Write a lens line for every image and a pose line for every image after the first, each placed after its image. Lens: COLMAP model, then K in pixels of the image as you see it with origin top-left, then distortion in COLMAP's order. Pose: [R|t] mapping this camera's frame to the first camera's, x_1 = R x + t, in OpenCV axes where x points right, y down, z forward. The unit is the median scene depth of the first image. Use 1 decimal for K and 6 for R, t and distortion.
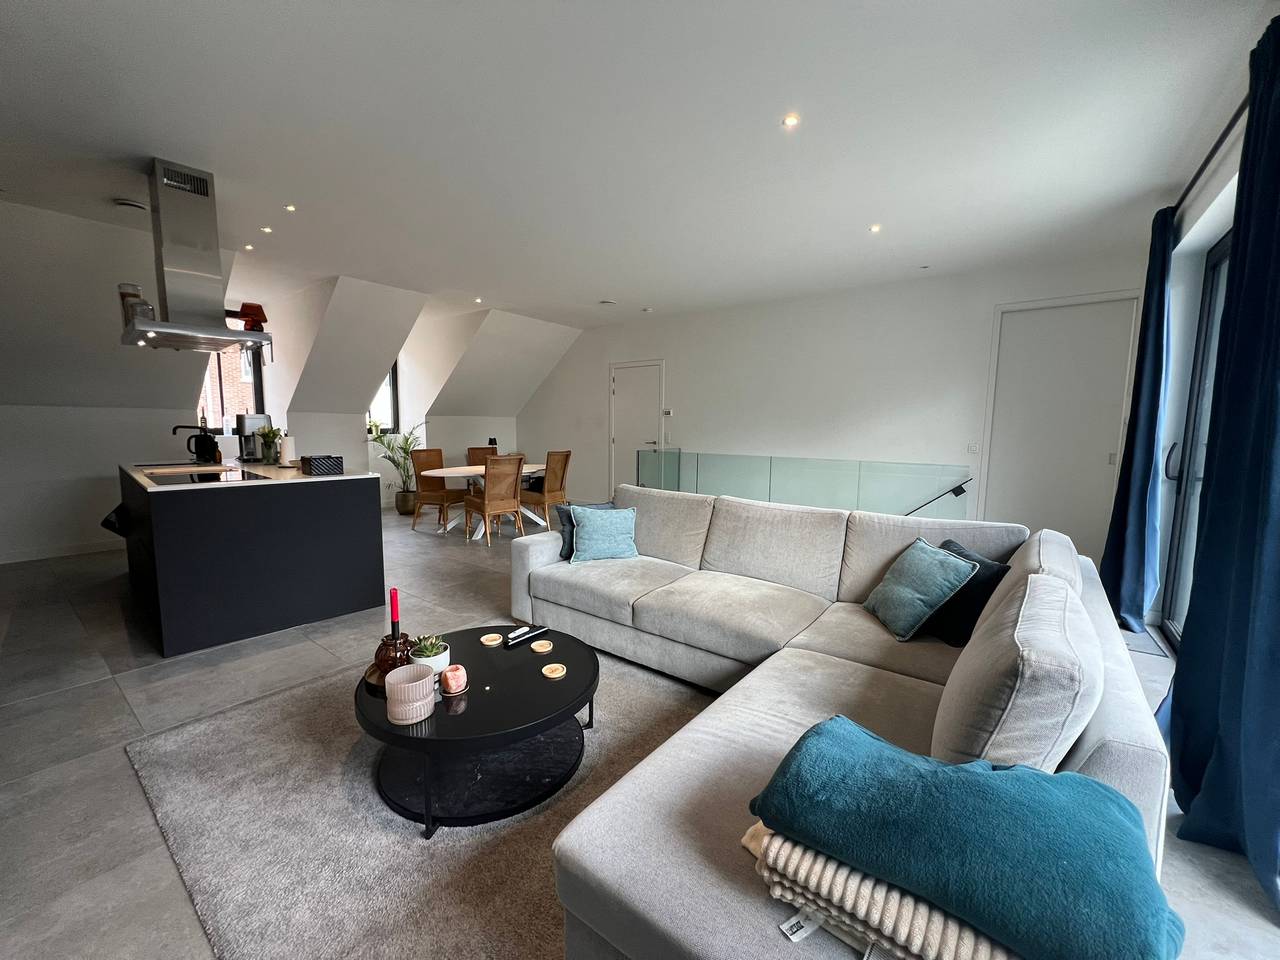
lens RADIAL K [[512.9, 0, 640.0], [0, 512.9, 480.0], [0, 0, 1]] dist [-0.000084, 0.000119]
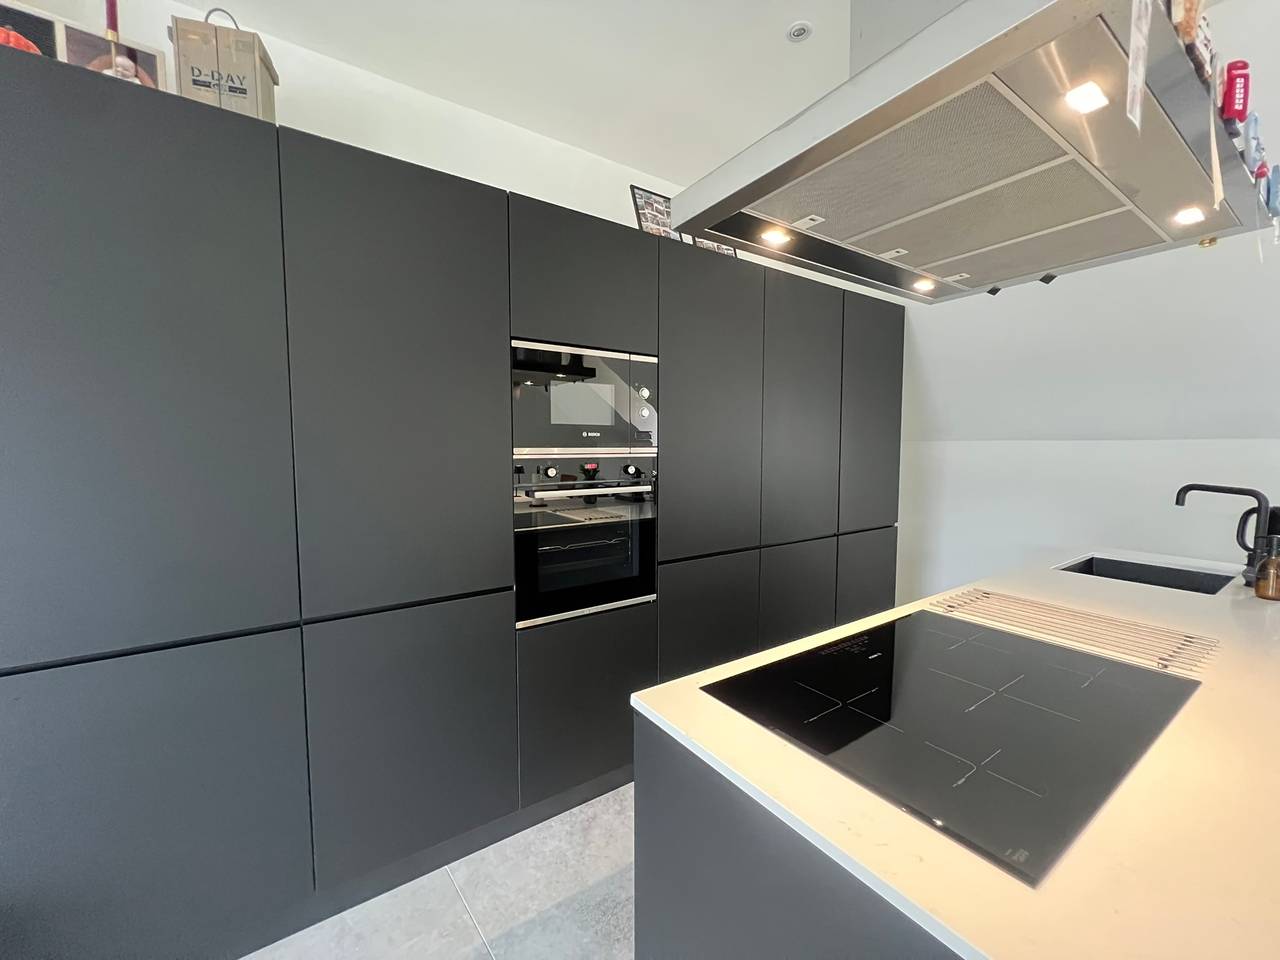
lens RADIAL K [[514.1, 0, 637.0], [0, 514.1, 480.4], [0, 0, 1]] dist [0.003274, 0.000221]
pose [[-0.251178, 0.056767, -0.966275, -0.402165], [-0.101139, 0.991275, 0.084526, -0.098869], [0.962642, 0.118959, -0.243245, 0.680441]]
